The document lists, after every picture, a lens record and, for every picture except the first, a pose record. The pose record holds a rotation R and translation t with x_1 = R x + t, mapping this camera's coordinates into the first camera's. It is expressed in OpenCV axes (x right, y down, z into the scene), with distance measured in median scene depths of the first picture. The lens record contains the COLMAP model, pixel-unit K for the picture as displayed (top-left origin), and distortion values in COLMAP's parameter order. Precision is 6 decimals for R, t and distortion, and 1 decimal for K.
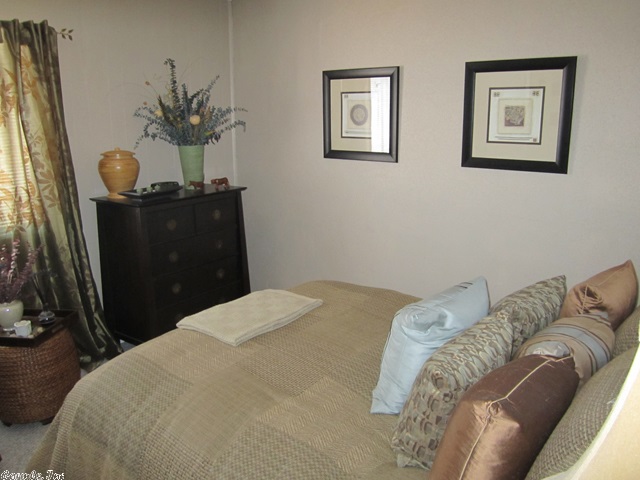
lens RADIAL K [[532.7, 0, 320.8], [0, 532.7, 238.7], [0, 0, 1]] dist [-0.057433, 0.011408]
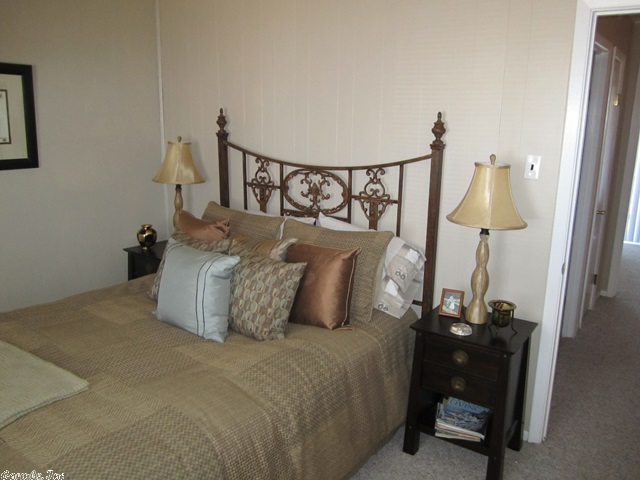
lens RADIAL K [[532.7, 0, 320.6], [0, 532.7, 241.1], [0, 0, 1]] dist [-0.057433, 0.011408]
pose [[-0.052212, -0.219461, 0.974223, -0.711994], [0.209059, 0.951535, 0.225554, -0.099806], [-0.976508, 0.215447, -0.003801, 0.439155]]
